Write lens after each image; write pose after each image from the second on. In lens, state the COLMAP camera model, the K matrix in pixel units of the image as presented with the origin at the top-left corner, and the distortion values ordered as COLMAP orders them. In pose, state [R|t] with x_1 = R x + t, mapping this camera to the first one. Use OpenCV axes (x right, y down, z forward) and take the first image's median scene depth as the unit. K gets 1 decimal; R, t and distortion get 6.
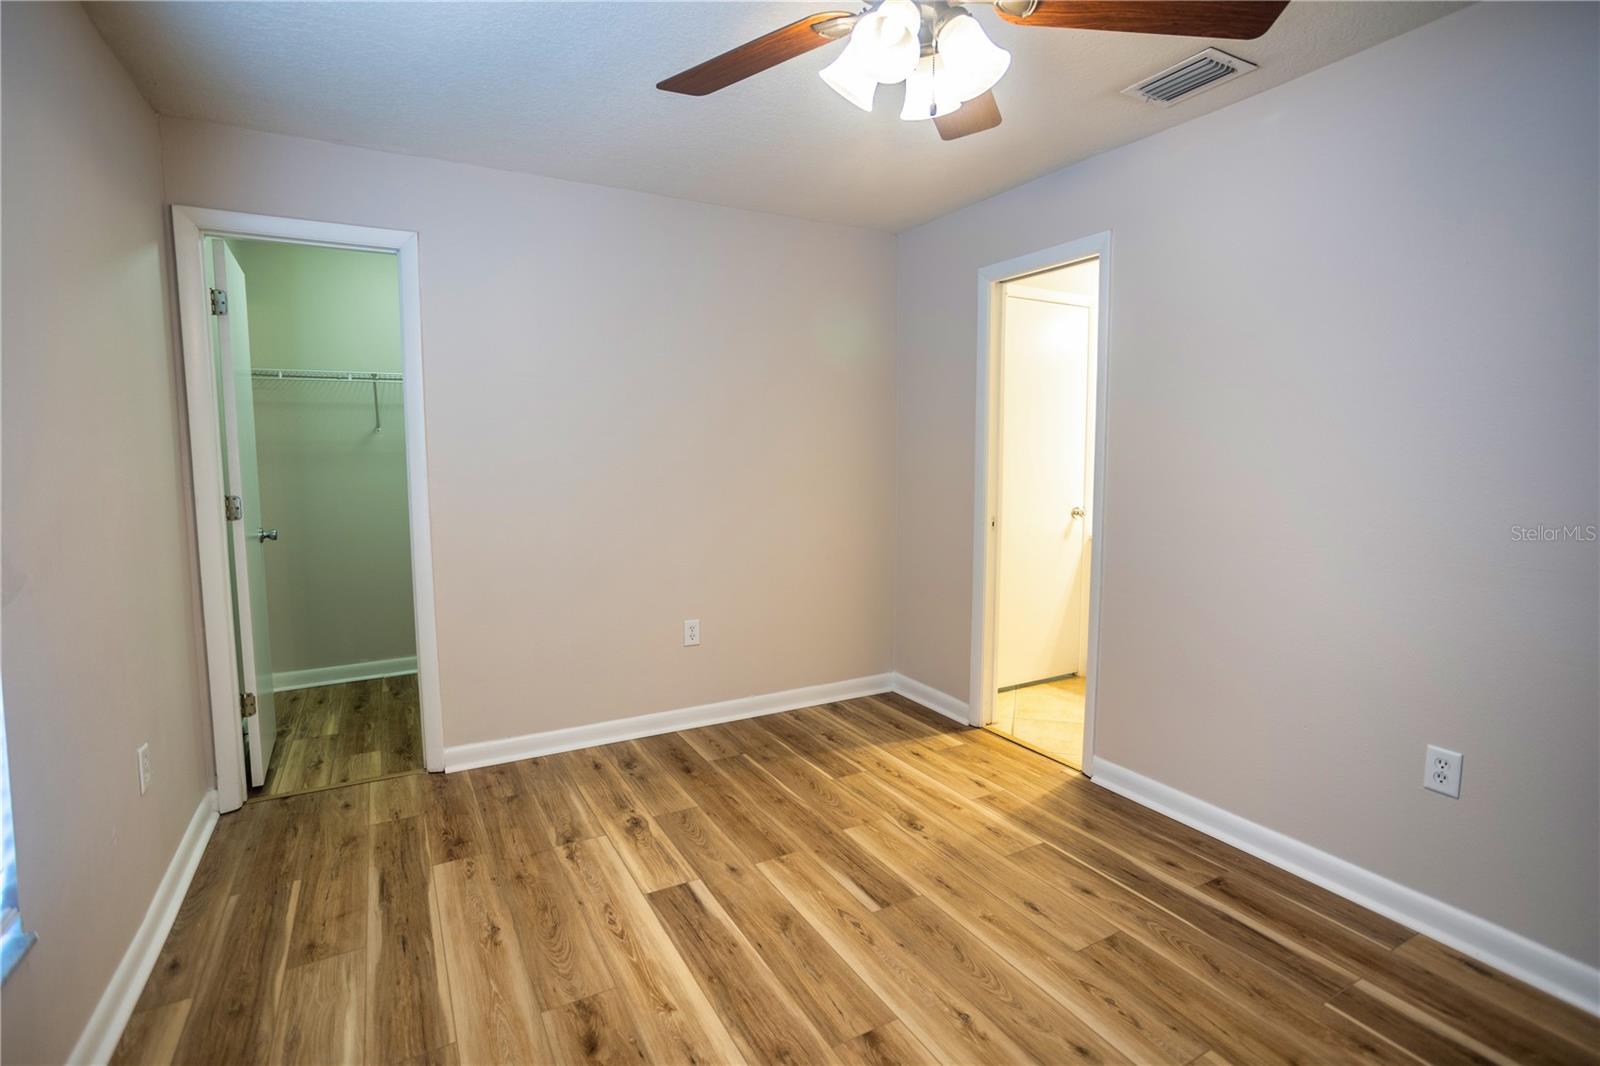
lens RADIAL K [[768.8, 0, 804.6], [0, 768.8, 516.2], [0, 0, 1]] dist [-0.055790, 0.035412]
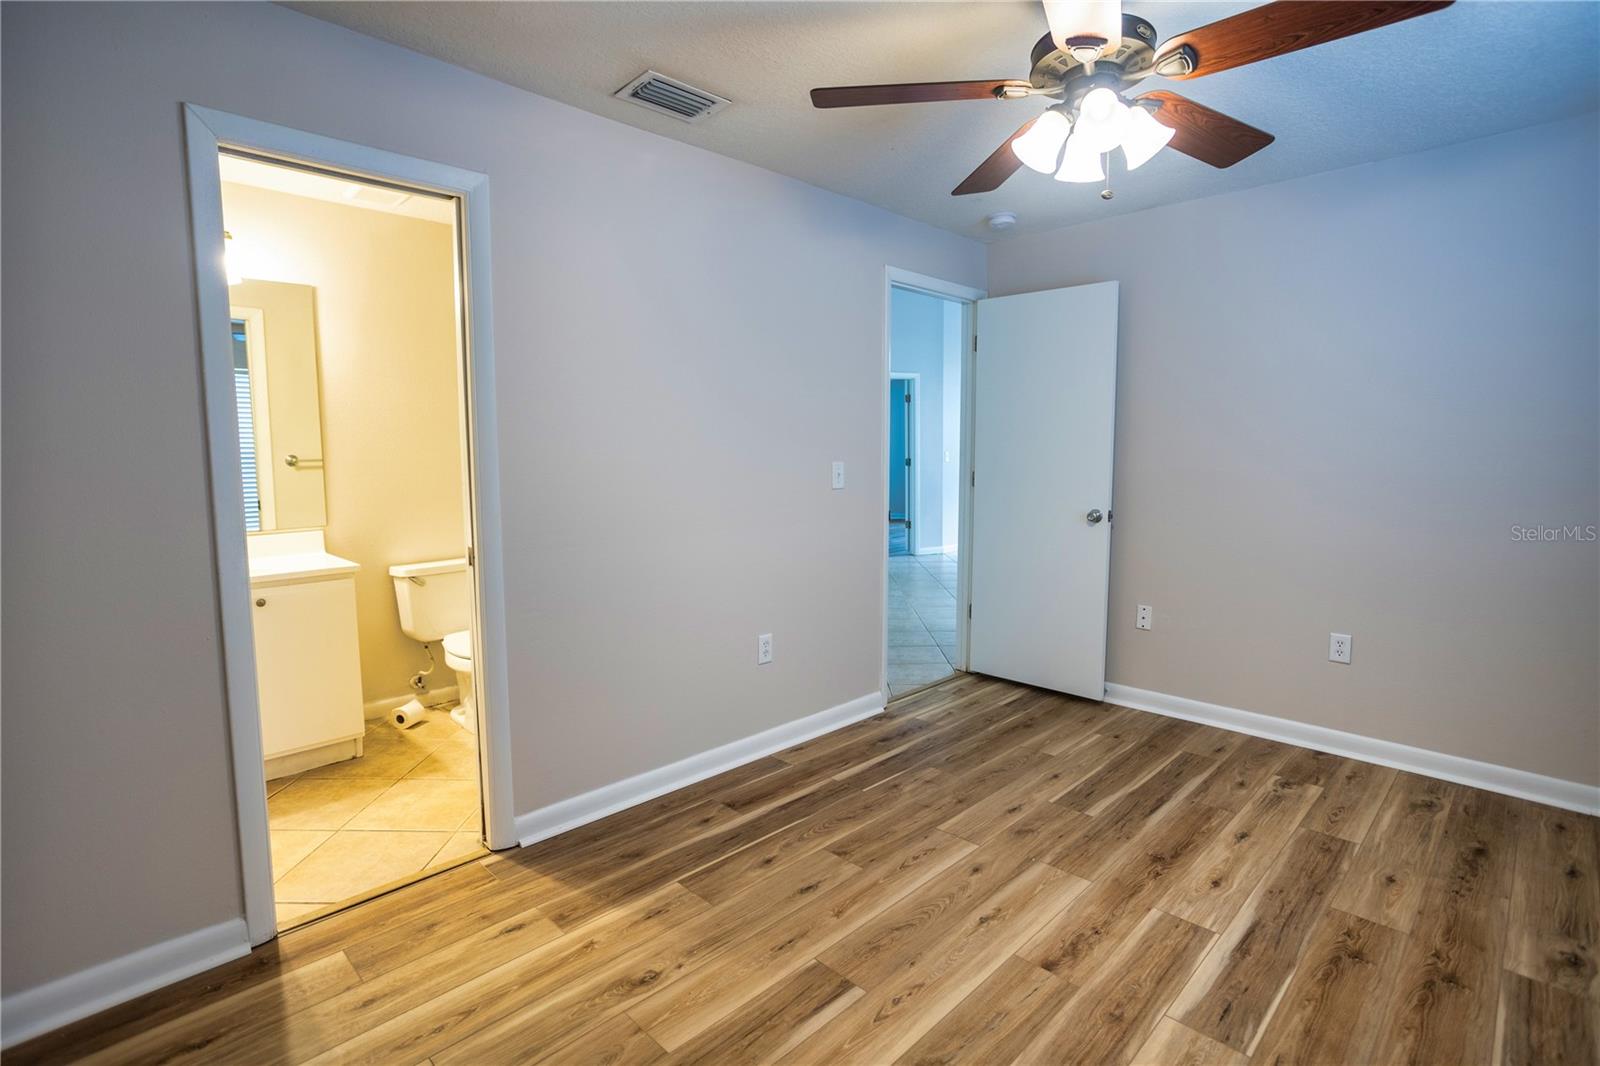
lens RADIAL K [[768.8, 0, 804.6], [0, 768.8, 516.2], [0, 0, 1]] dist [-0.055790, 0.035412]
pose [[-0.264515, -0.086536, 0.960491, -0.618916], [0.089964, 0.989409, 0.113917, -0.102108], [-0.960176, 0.116542, -0.253928, 1.143600]]
